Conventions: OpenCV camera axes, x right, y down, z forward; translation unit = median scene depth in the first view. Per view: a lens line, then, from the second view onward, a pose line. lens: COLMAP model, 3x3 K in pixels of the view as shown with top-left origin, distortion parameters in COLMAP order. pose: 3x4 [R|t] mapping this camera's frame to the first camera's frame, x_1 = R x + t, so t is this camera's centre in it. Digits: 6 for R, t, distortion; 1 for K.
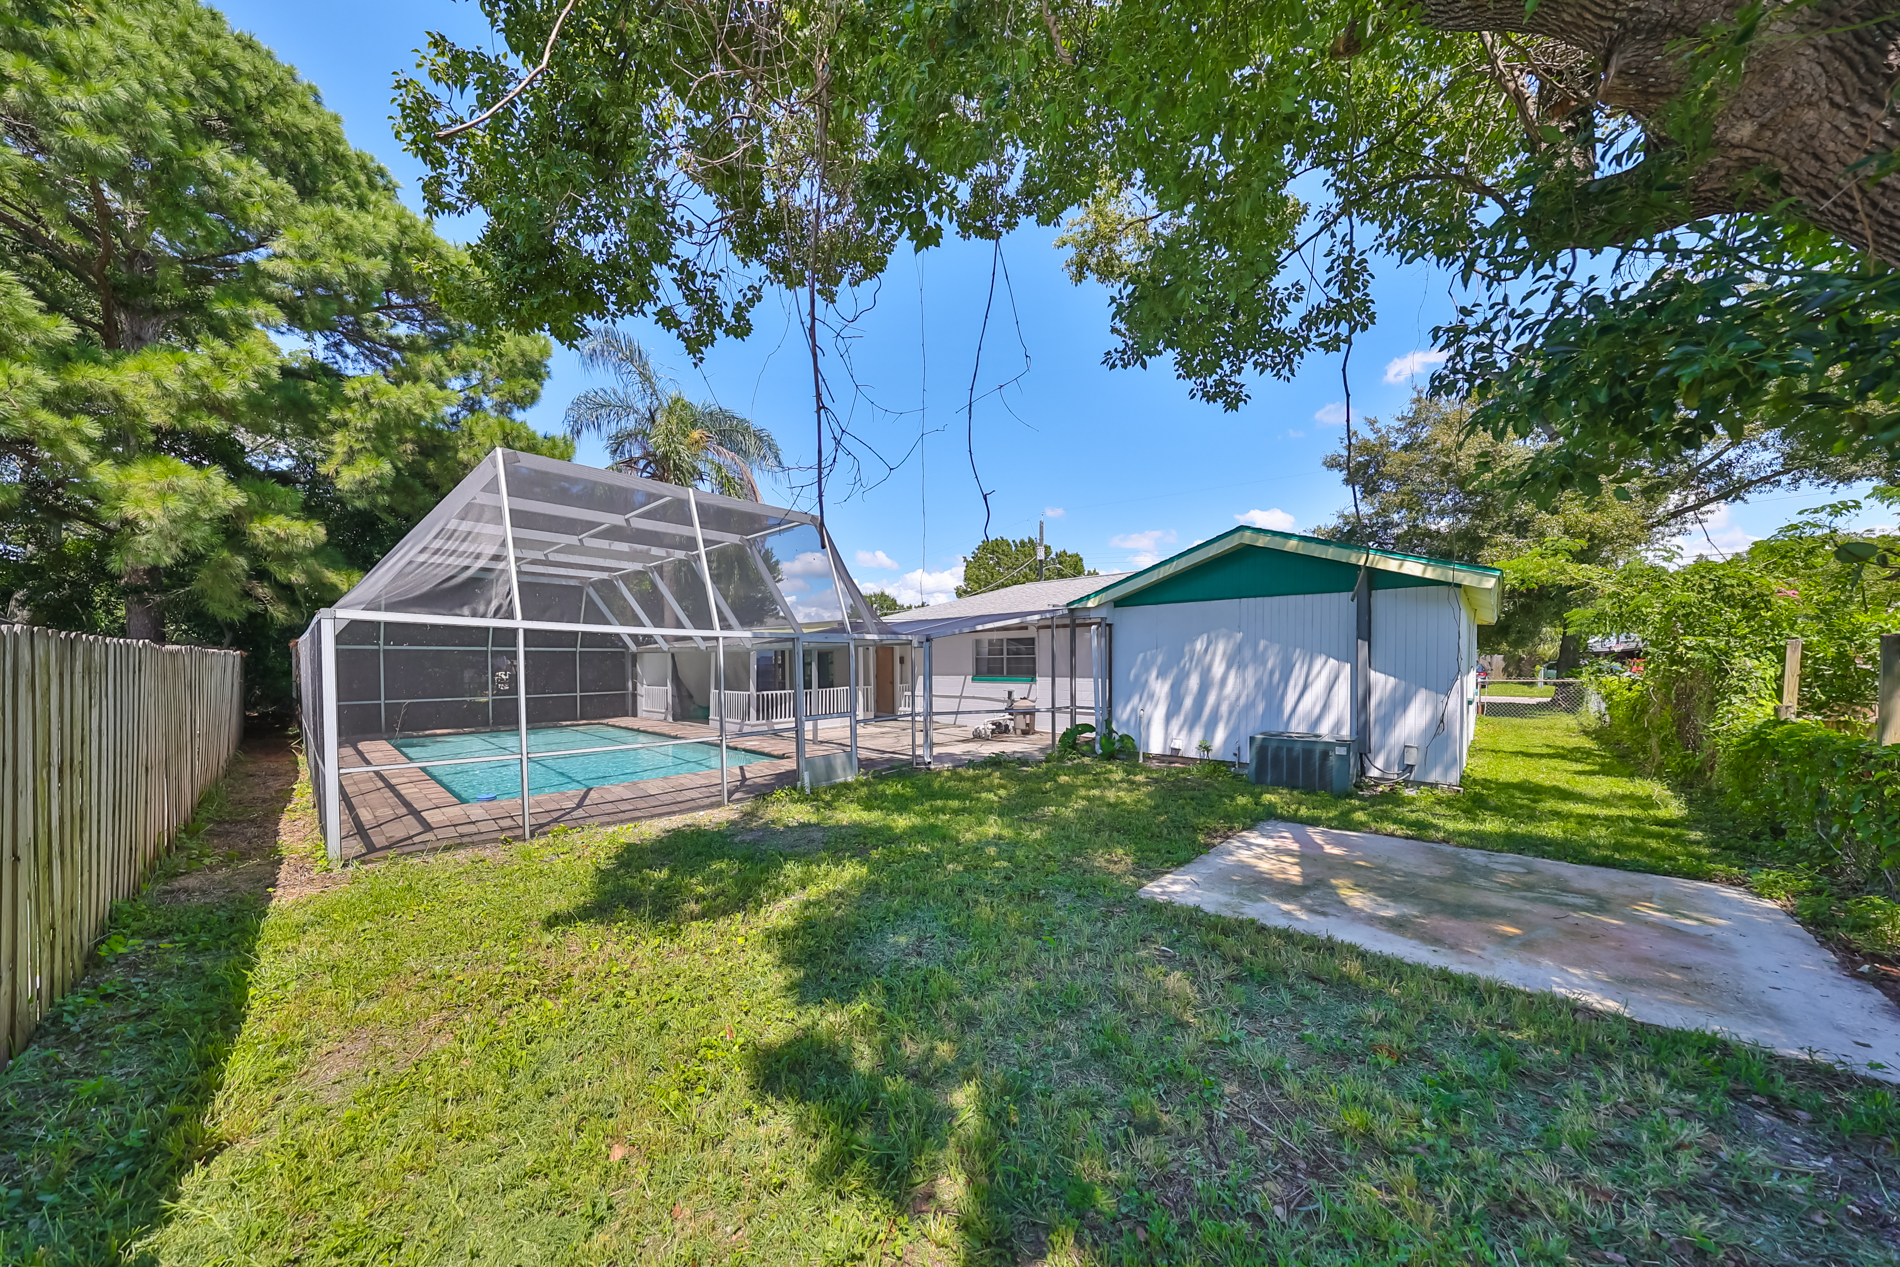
lens RADIAL K [[601.3, 0, 950.7], [0, 601.3, 671.5], [0, 0, 1]] dist [-0.000107, 0.000207]
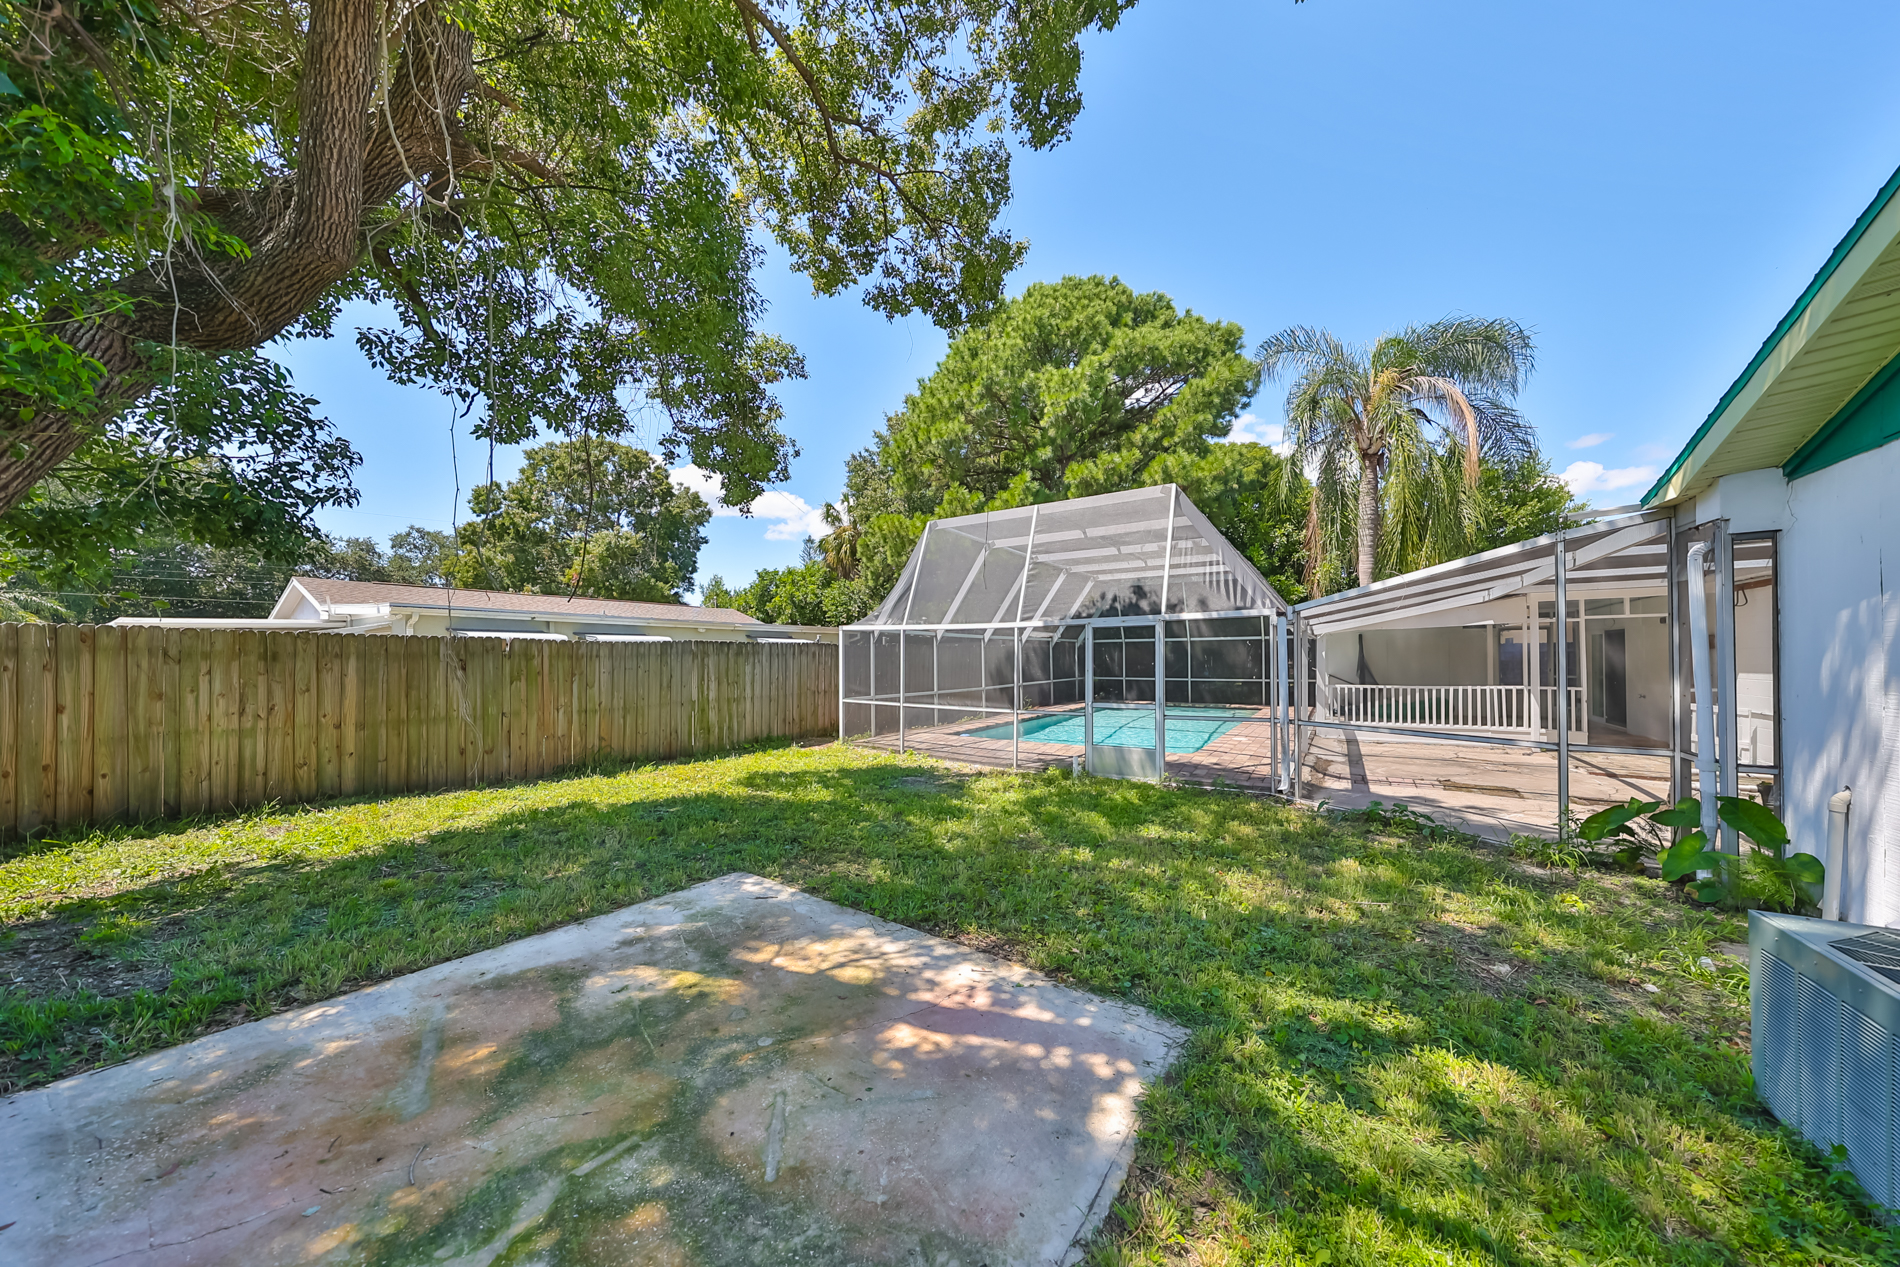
lens RADIAL K [[601.3, 0, 950.7], [0, 601.3, 671.5], [0, 0, 1]] dist [-0.000107, 0.000207]
pose [[0.143688, 0.021719, -0.989385, 1.104799], [-0.005713, 0.999761, 0.021117, 0.001789], [0.989606, 0.002618, 0.143778, 0.967334]]
